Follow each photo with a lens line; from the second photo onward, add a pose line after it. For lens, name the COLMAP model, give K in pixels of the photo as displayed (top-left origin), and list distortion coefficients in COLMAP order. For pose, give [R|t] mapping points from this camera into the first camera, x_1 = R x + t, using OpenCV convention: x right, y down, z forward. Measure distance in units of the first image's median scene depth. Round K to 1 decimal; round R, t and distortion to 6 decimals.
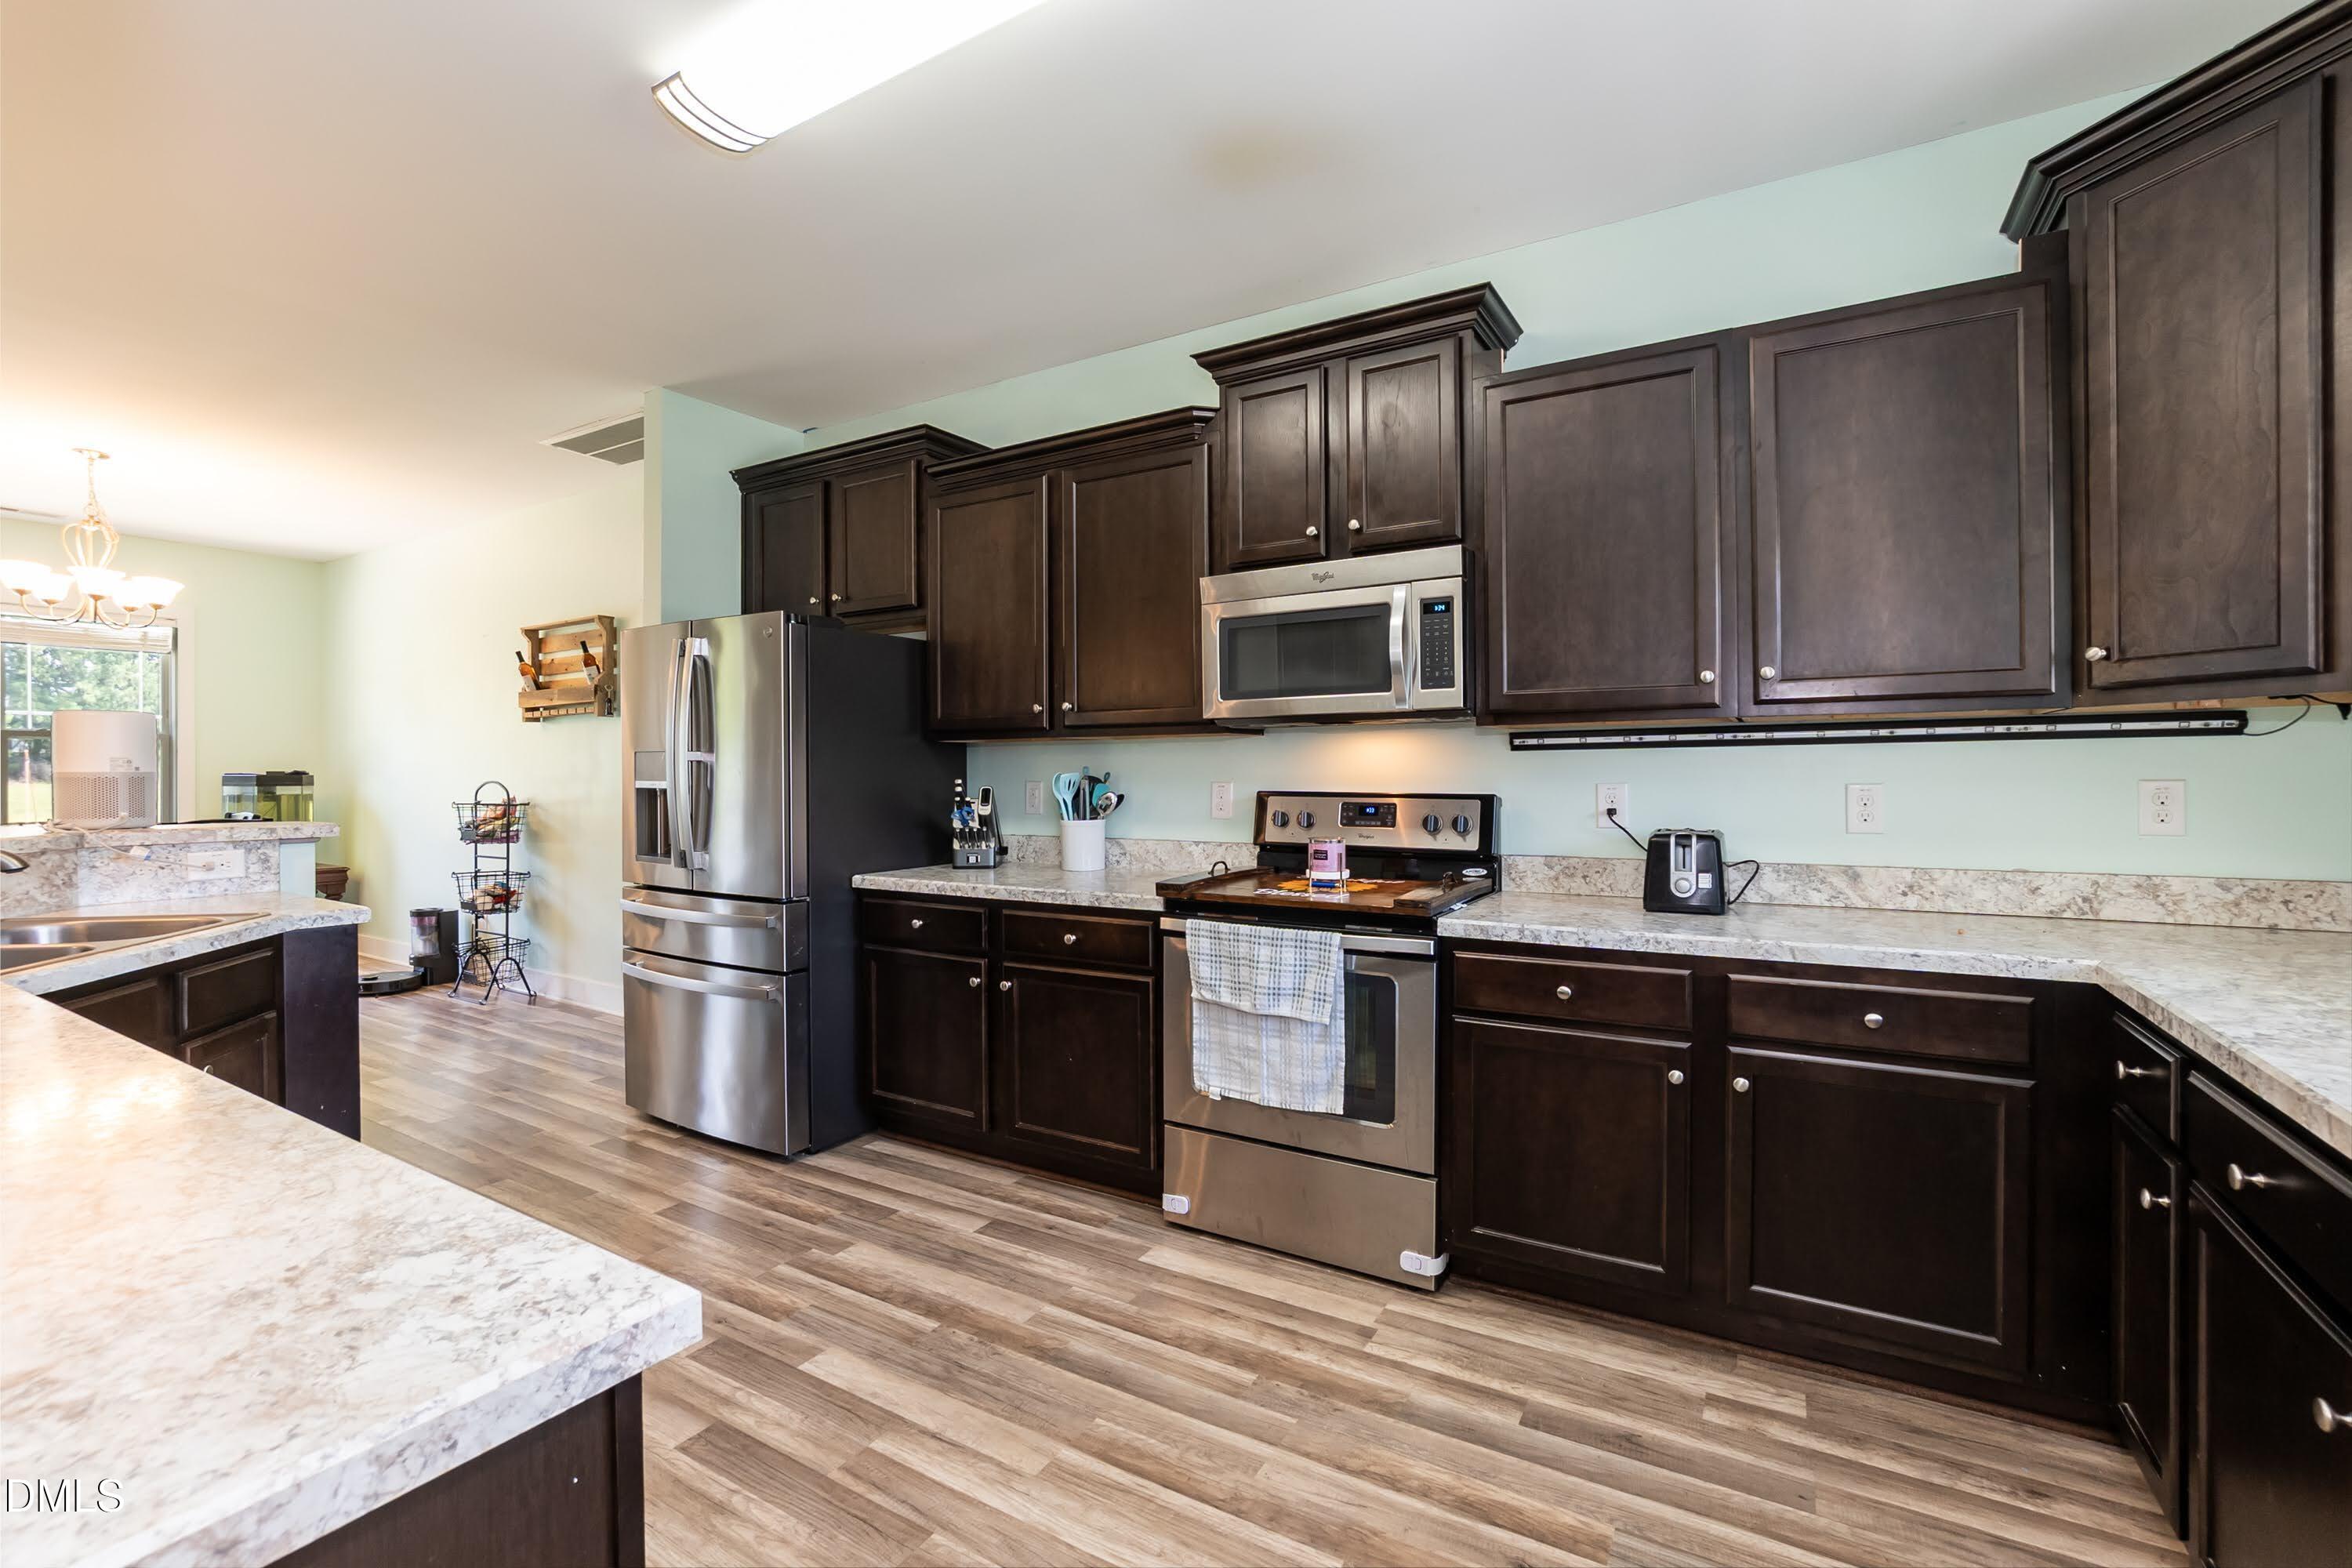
lens RADIAL K [[1034.3, 0, 1162.6], [0, 1034.3, 753.8], [0, 0, 1]] dist [-0.027338, 0.009680]
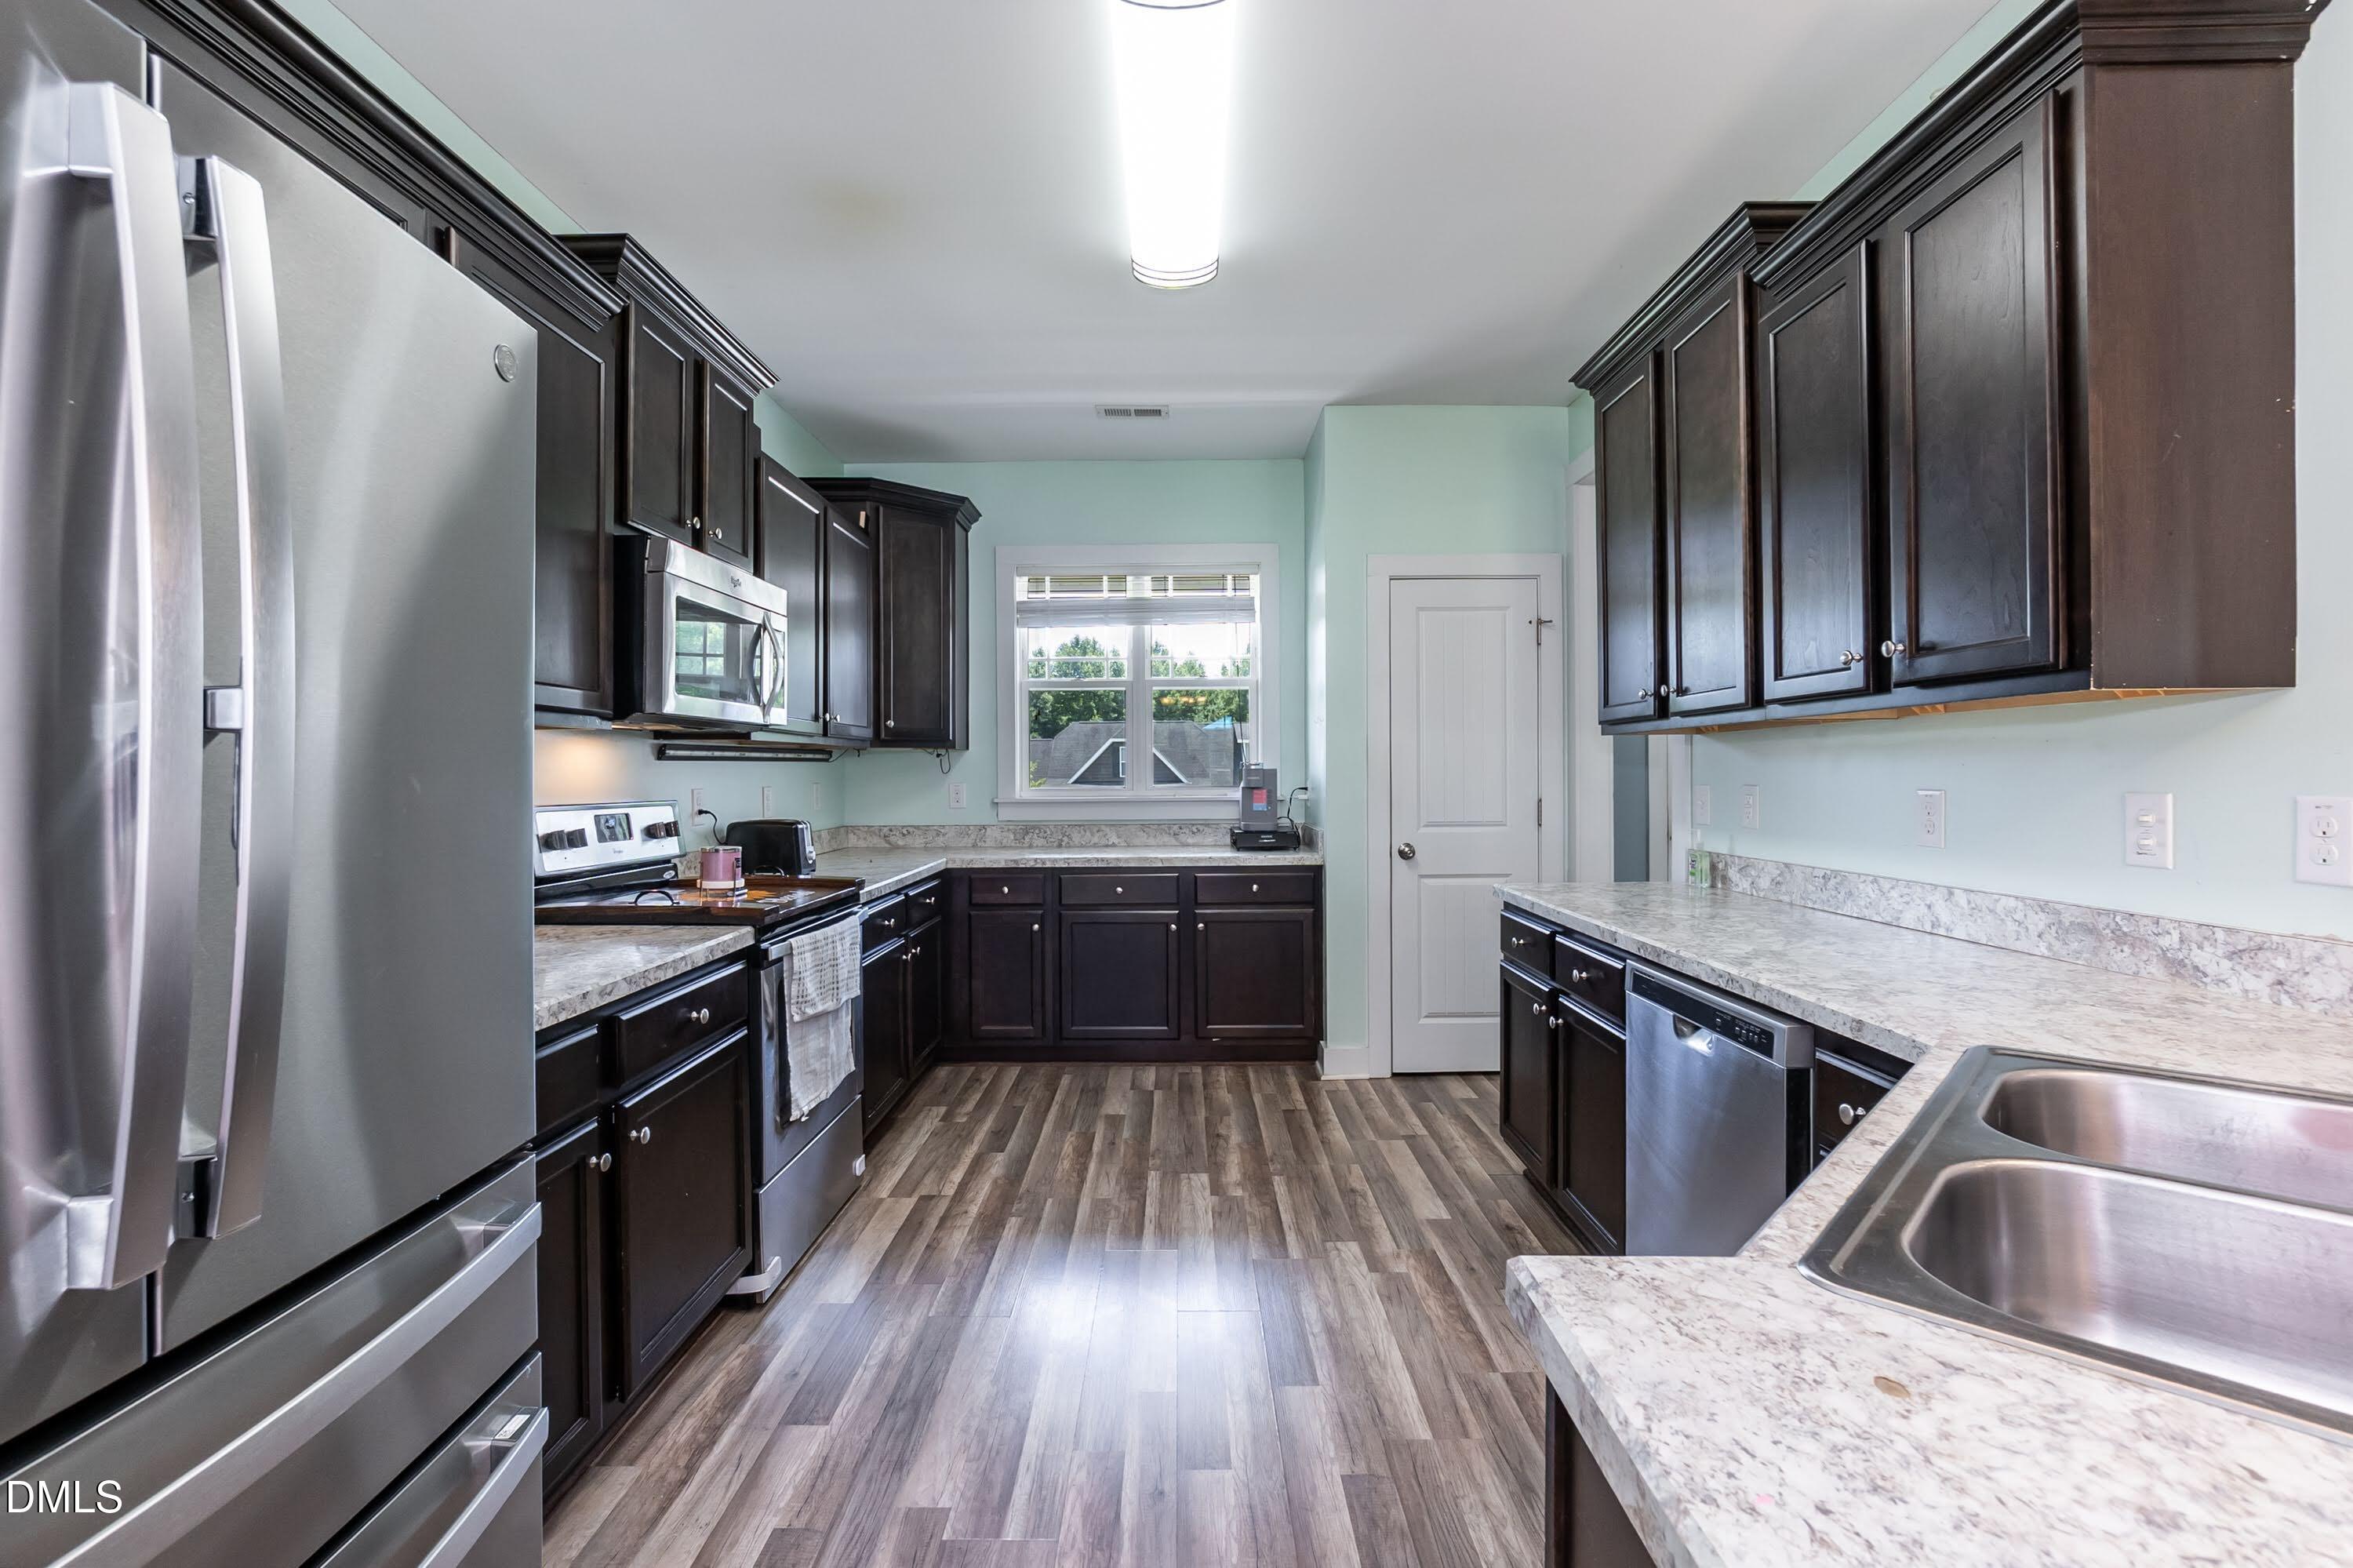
lens RADIAL K [[1034.8, 0, 1164.0], [0, 1034.8, 778.7], [0, 0, 1]] dist [-0.027338, 0.009680]
pose [[-0.504146, 0.006561, 0.863594, -1.270676], [0.003796, 0.999978, -0.005381, 0.031382], [-0.863610, 0.000565, -0.504160, 1.604160]]
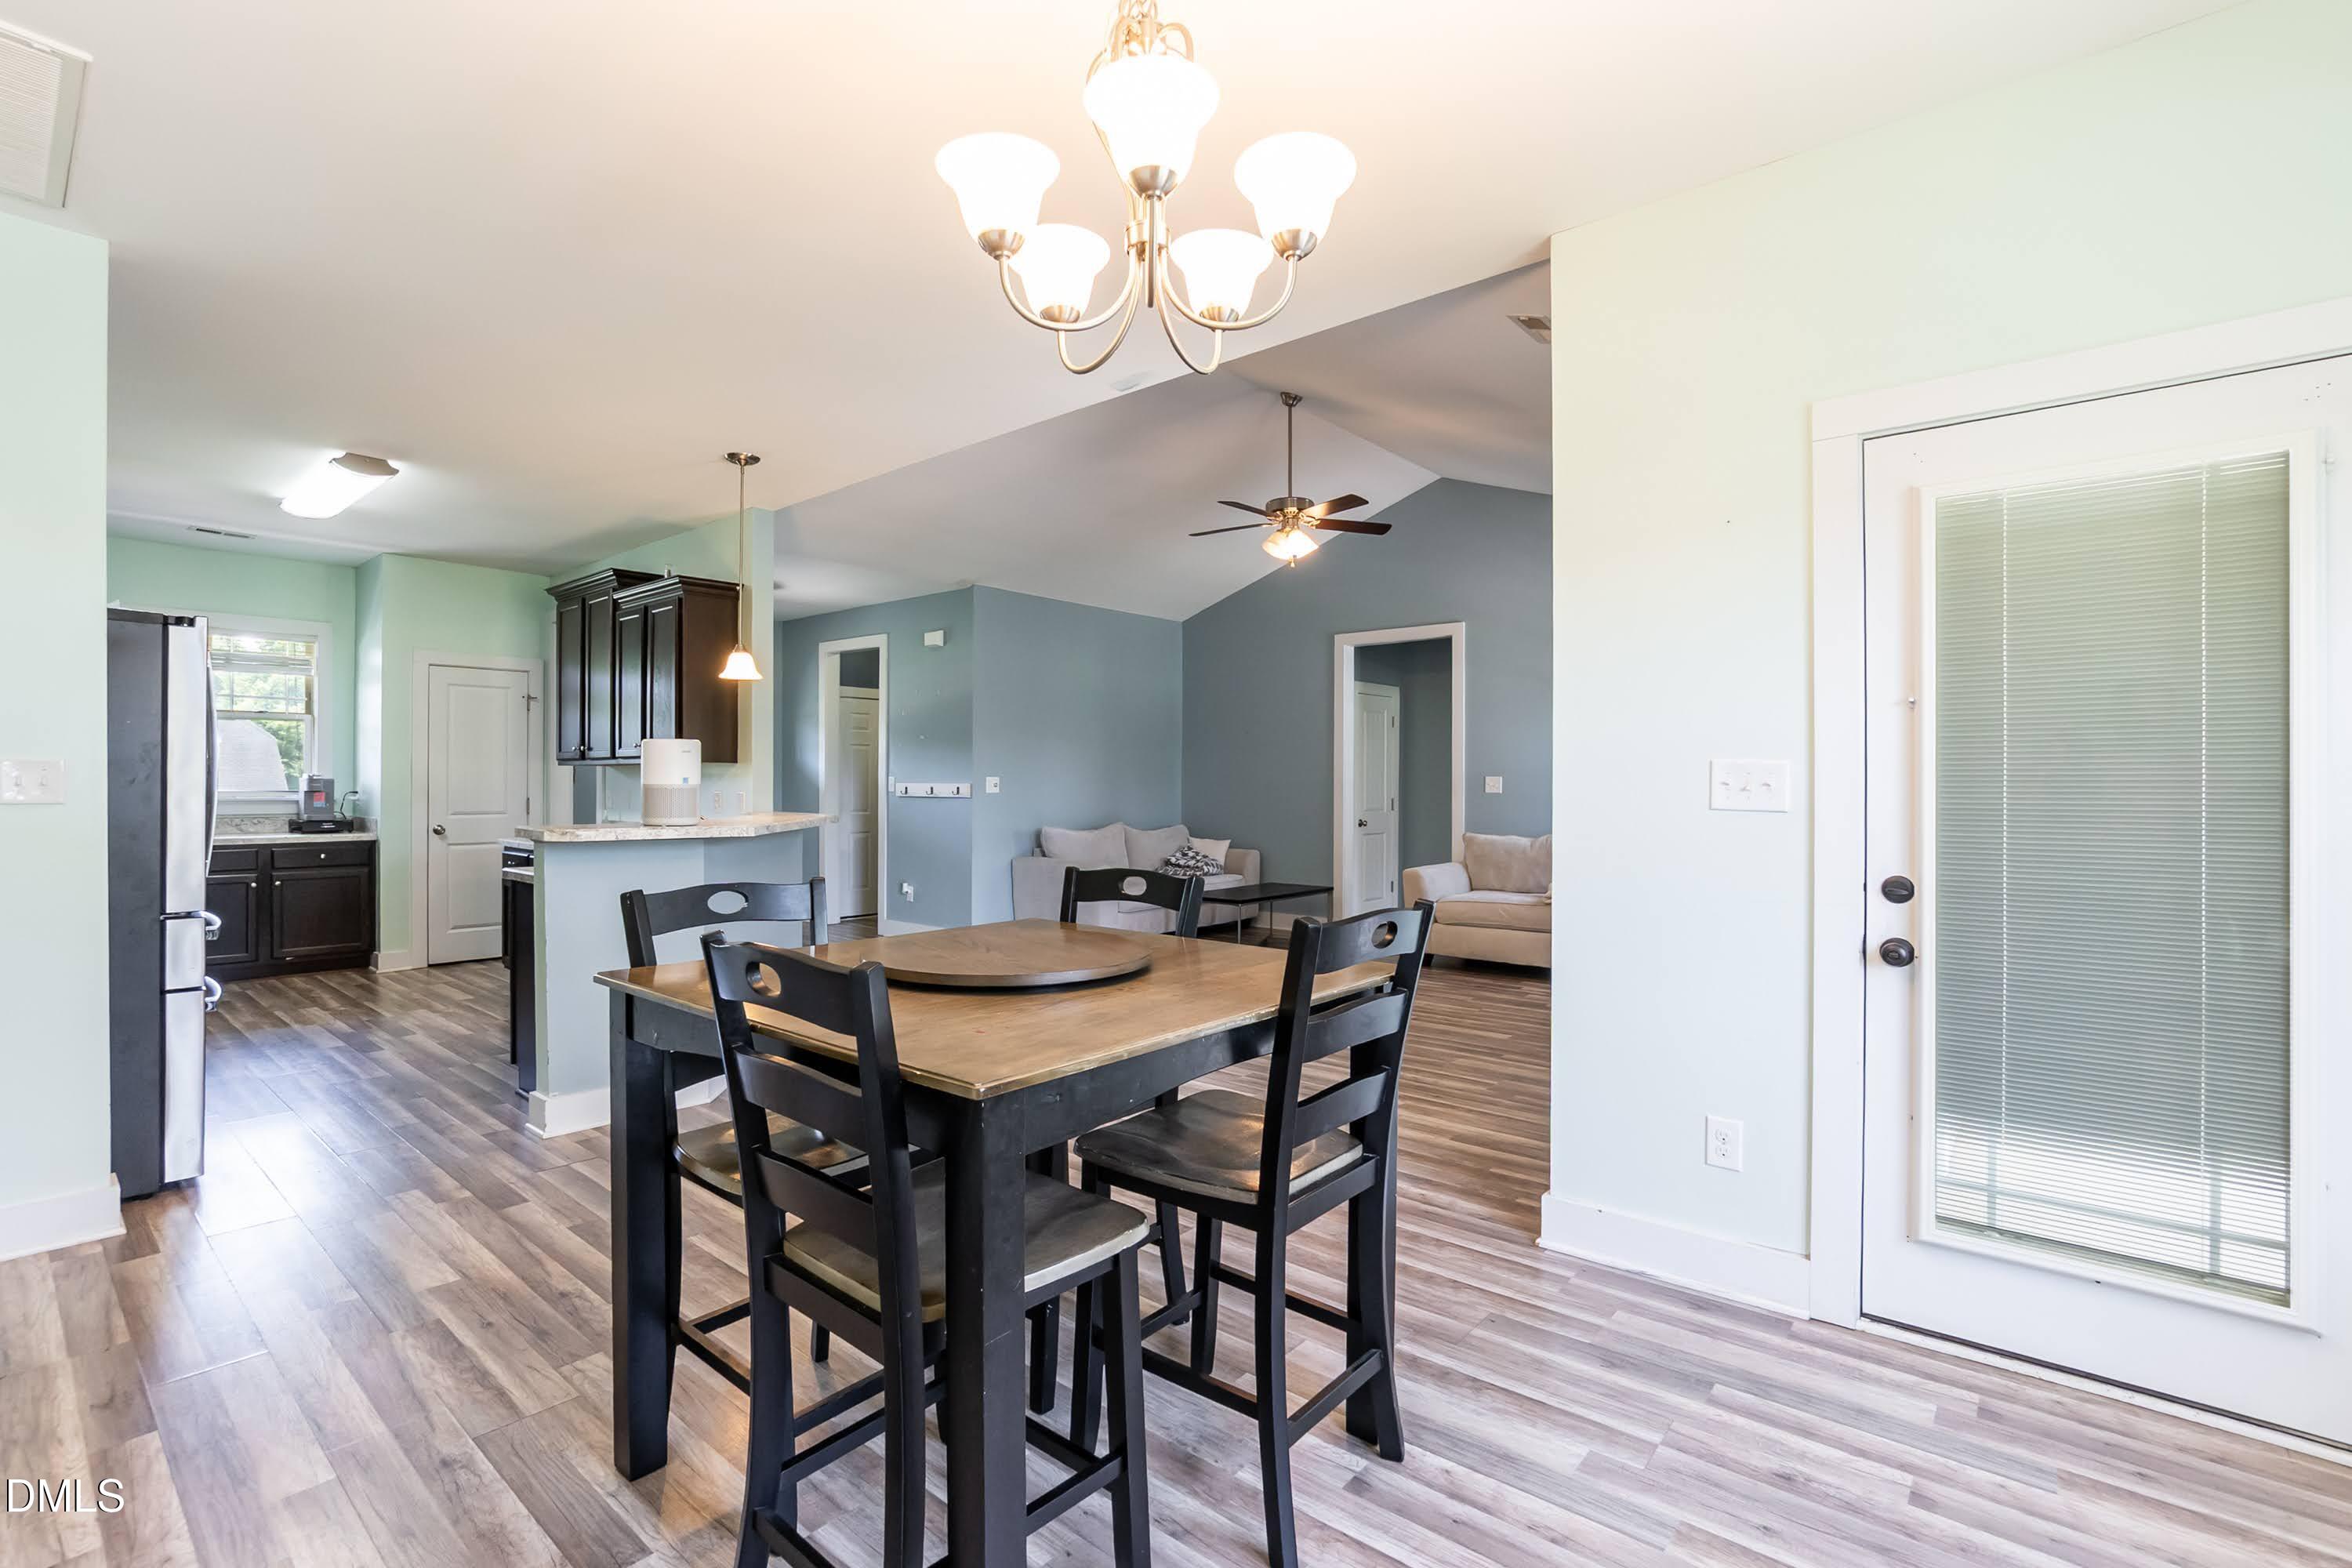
lens RADIAL K [[1034.3, 0, 1185.3], [0, 1034.3, 794.6], [0, 0, 1]] dist [-0.027338, 0.009680]
pose [[-0.988394, -0.000033, 0.151910, -2.722724], [0.000421, 0.999996, 0.002958, 0.041772], [-0.151909, 0.002987, -0.988390, 3.151428]]
